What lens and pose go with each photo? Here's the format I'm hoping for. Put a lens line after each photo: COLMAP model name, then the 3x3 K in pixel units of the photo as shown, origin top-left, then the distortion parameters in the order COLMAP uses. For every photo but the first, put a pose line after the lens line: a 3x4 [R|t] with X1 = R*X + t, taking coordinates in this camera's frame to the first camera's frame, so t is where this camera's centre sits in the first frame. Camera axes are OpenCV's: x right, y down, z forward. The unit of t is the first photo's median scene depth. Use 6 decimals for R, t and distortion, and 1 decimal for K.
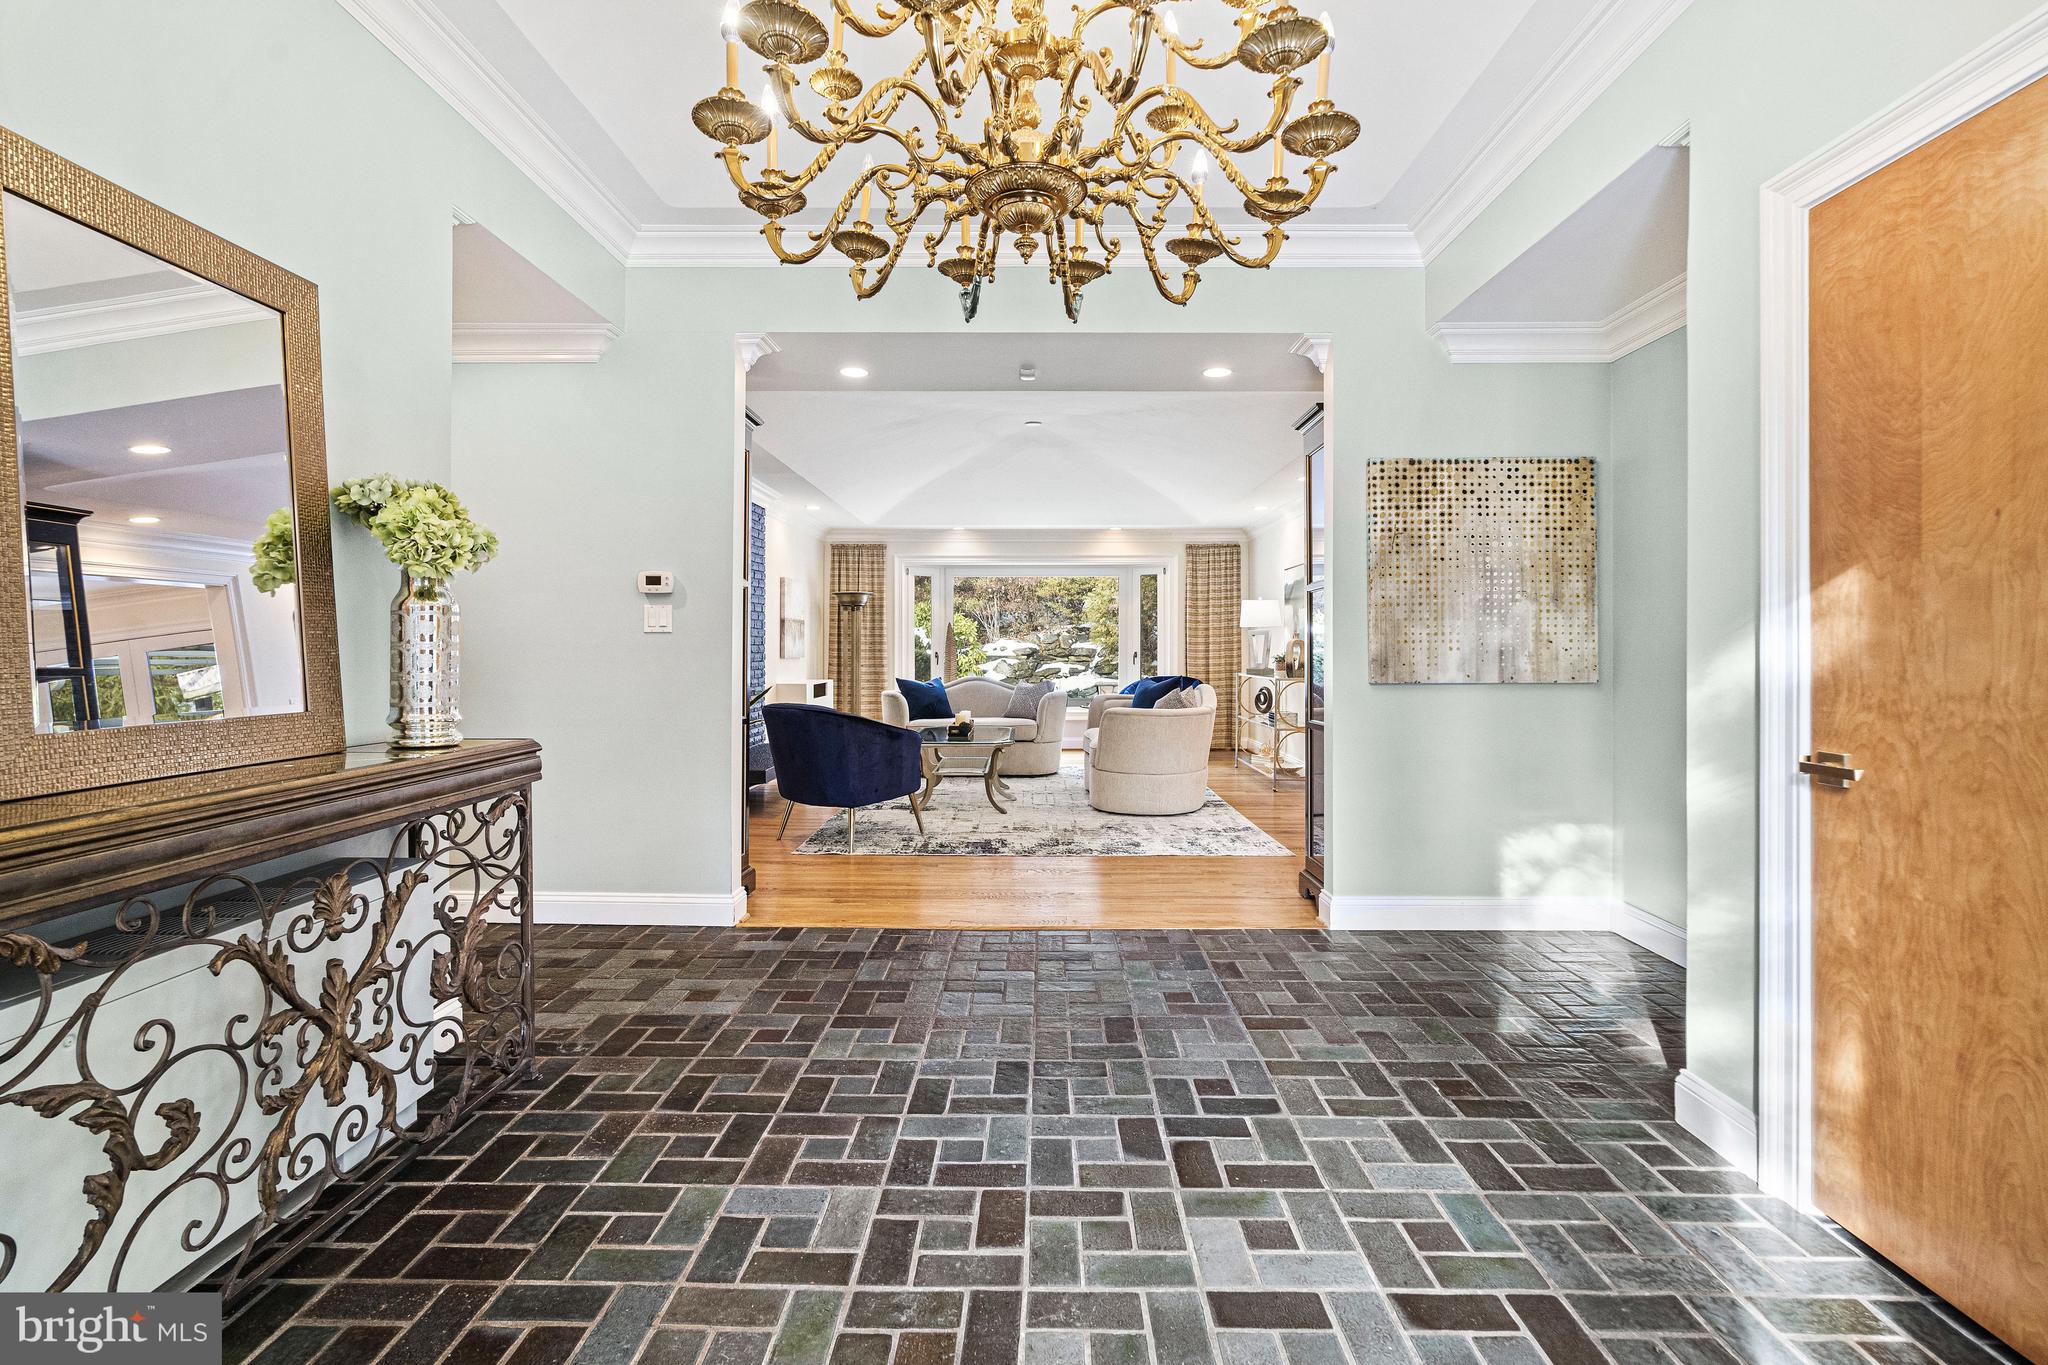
lens RADIAL K [[954.9, 0, 1028.8], [0, 954.9, 667.0], [0, 0, 1]] dist [-0.008875, 0.000715]
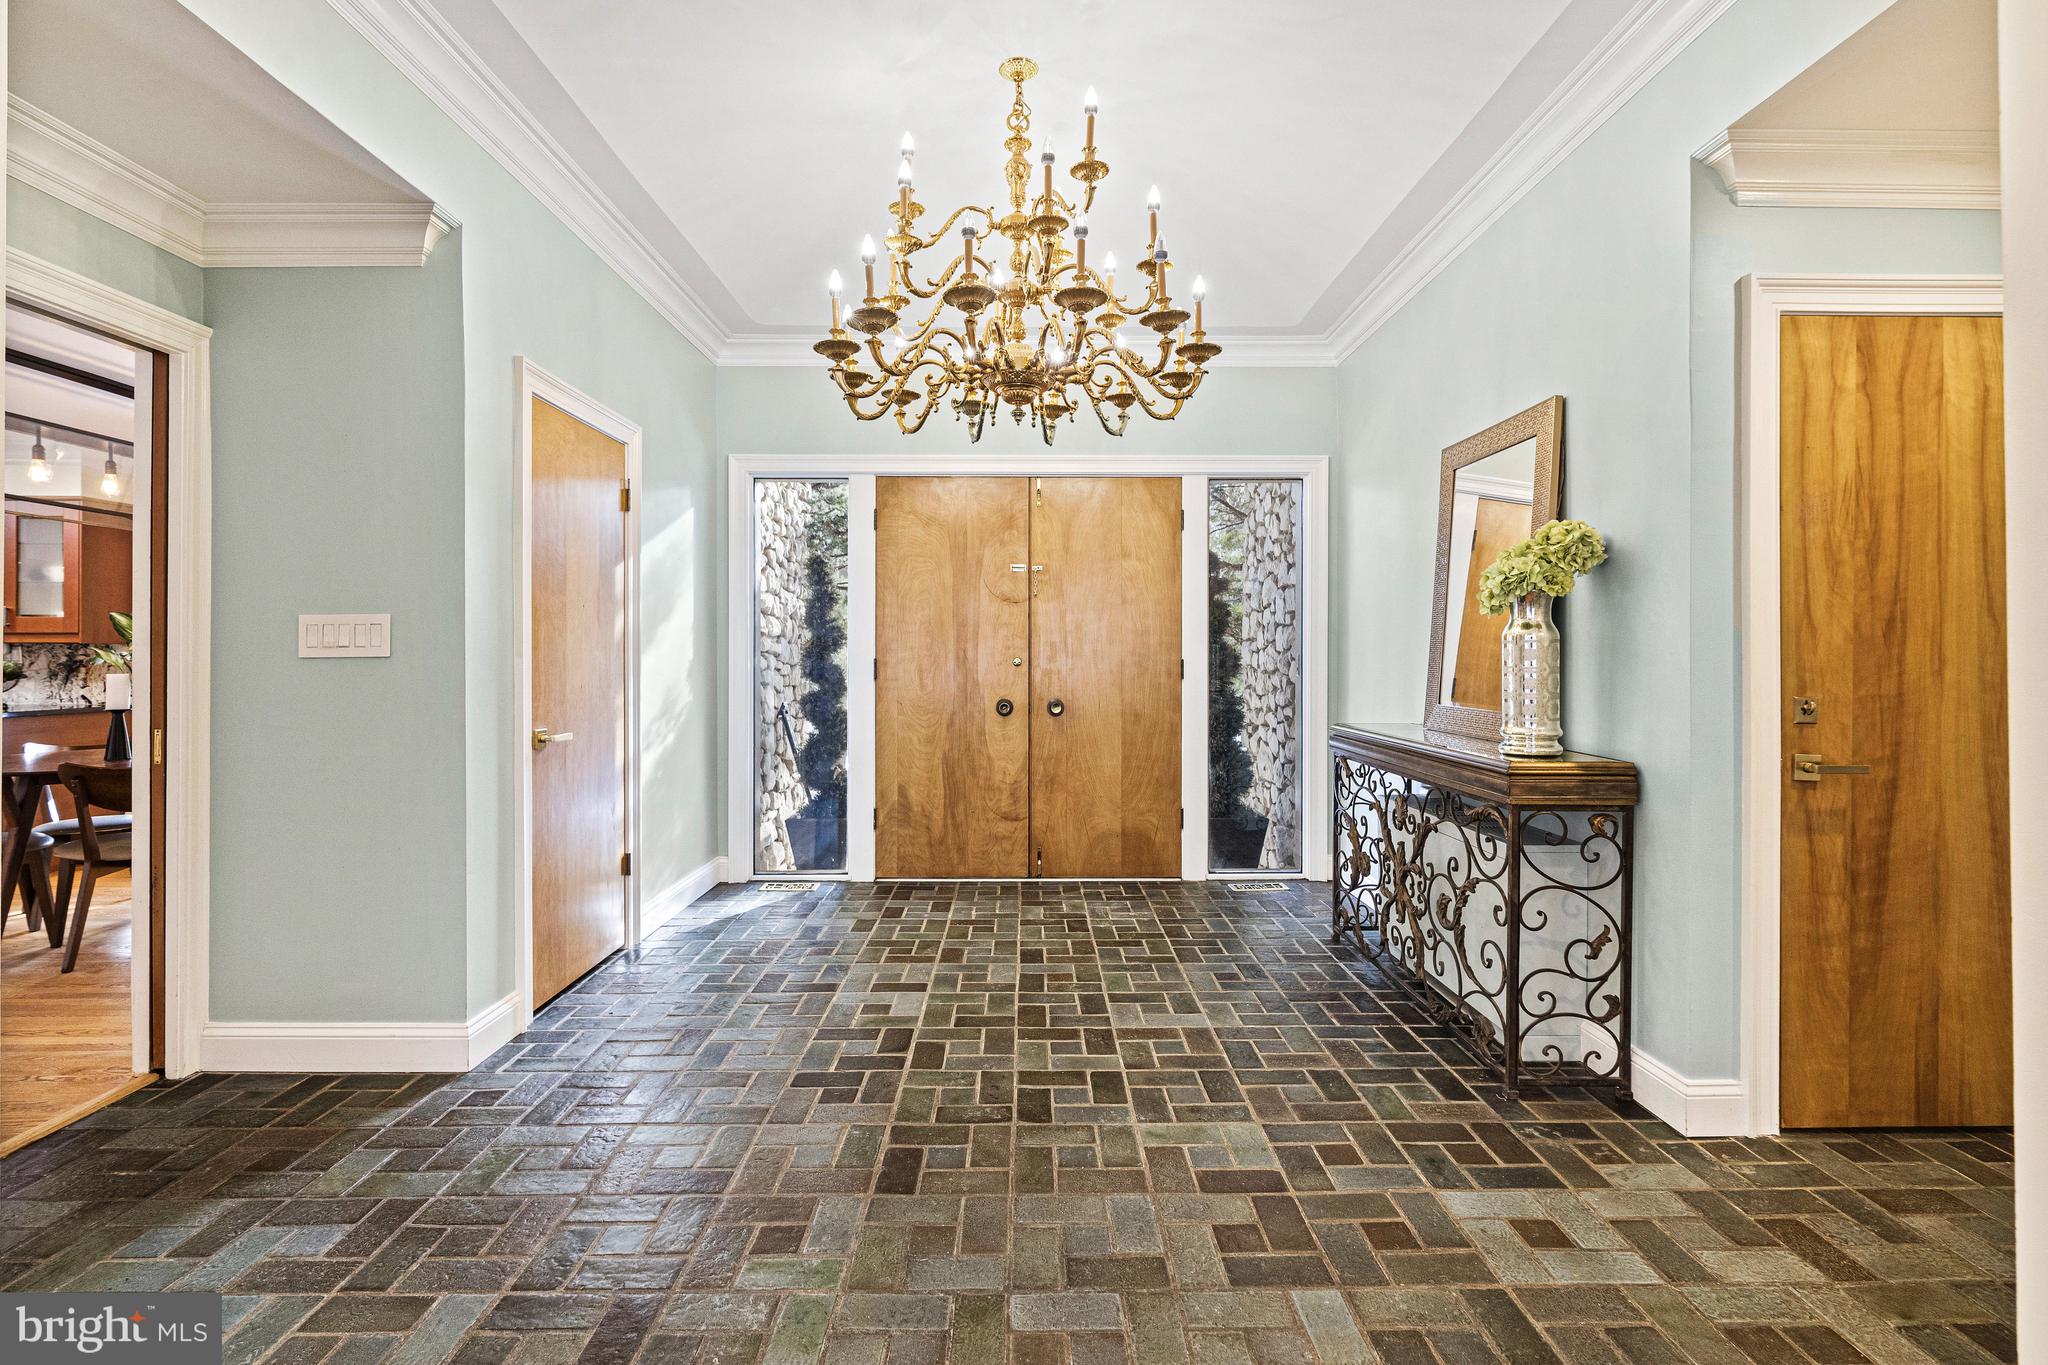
lens RADIAL K [[954.9, 0, 1024.9], [0, 954.9, 662.7], [0, 0, 1]] dist [-0.008875, 0.000715]
pose [[-0.999861, 0.003065, -0.016387, 0.007716], [0.002606, 0.999605, 0.027971, -0.069432], [0.016466, 0.027925, -0.999474, 2.303611]]
